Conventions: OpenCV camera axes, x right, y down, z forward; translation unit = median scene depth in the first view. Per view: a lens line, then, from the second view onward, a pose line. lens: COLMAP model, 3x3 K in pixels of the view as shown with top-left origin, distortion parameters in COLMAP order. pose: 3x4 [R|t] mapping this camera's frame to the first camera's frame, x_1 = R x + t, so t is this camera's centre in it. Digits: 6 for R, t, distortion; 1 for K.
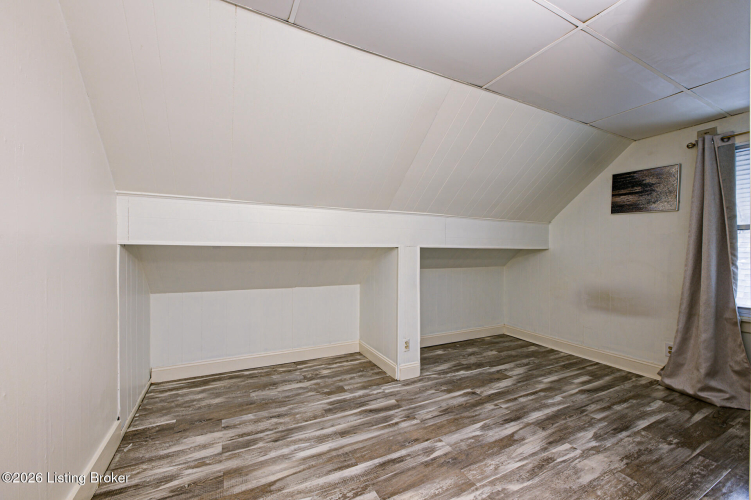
lens RADIAL K [[303.2, 0, 375.5], [0, 303.2, 250.0], [0, 0, 1]] dist [-0.002687, -0.000032]
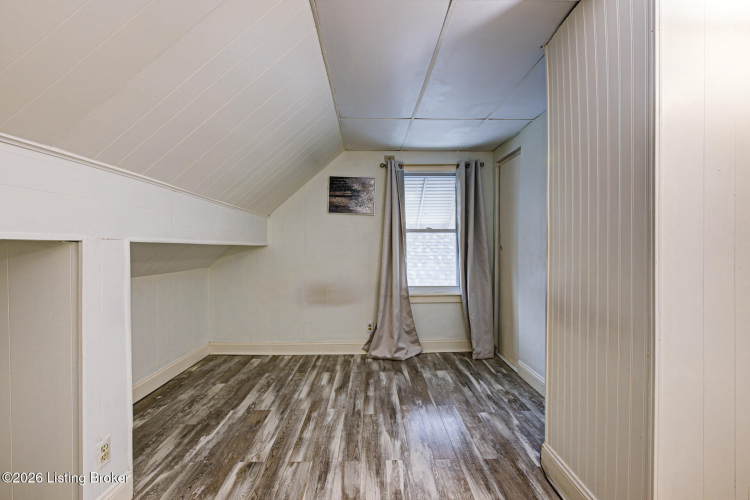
lens RADIAL K [[302.8, 0, 375.0], [0, 302.8, 250.0], [0, 0, 1]] dist [-0.002687, -0.000032]
pose [[0.443670, -0.011640, 0.896114, -0.118768], [0.002428, 0.999928, 0.011786, 0.000160], [-0.896187, -0.003054, 0.443666, 0.411349]]
